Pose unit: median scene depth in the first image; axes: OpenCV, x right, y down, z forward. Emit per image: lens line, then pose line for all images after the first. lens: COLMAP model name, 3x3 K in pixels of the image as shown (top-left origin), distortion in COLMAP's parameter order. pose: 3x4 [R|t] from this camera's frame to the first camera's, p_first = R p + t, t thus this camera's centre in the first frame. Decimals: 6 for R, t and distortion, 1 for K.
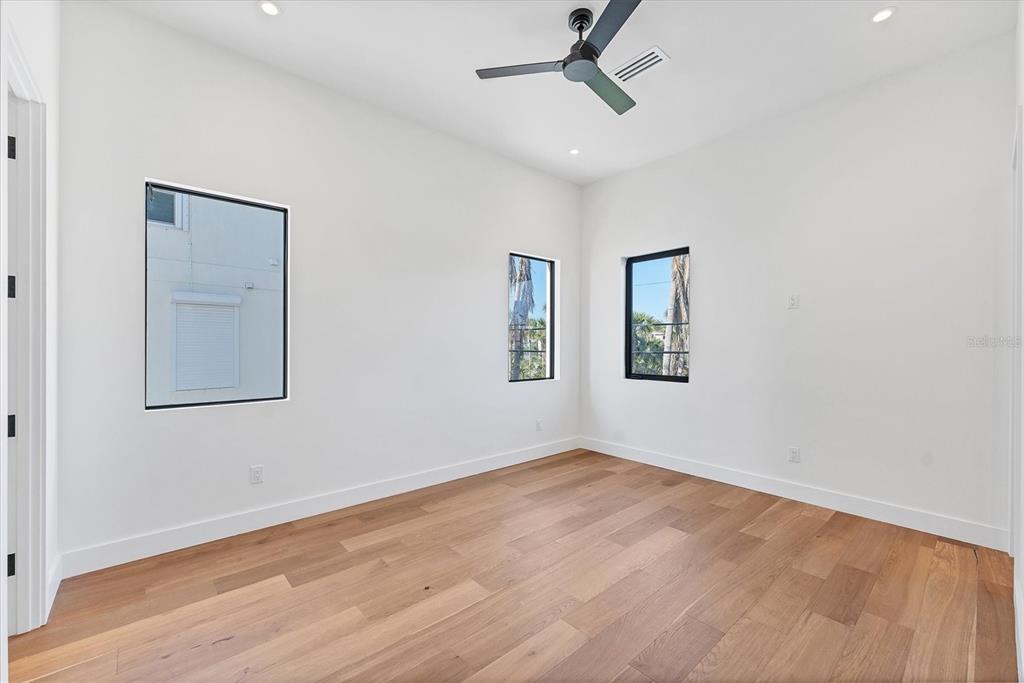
lens RADIAL K [[418.0, 0, 510.9], [0, 418.0, 343.9], [0, 0, 1]] dist [0.004000, -0.000247]
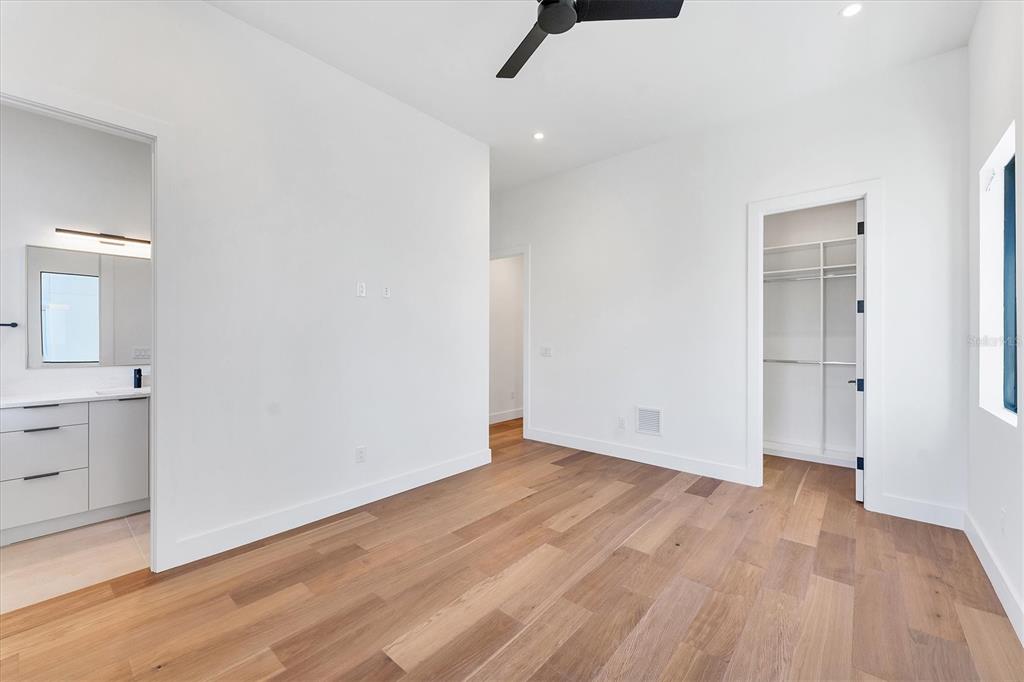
lens RADIAL K [[418.0, 0, 512.9], [0, 418.0, 340.7], [0, 0, 1]] dist [0.004000, -0.000247]
pose [[-0.989795, -0.003881, -0.142444, 0.383587], [-0.004267, 0.999988, 0.002404, 0.006720], [0.142433, 0.002987, -0.989800, 1.878911]]
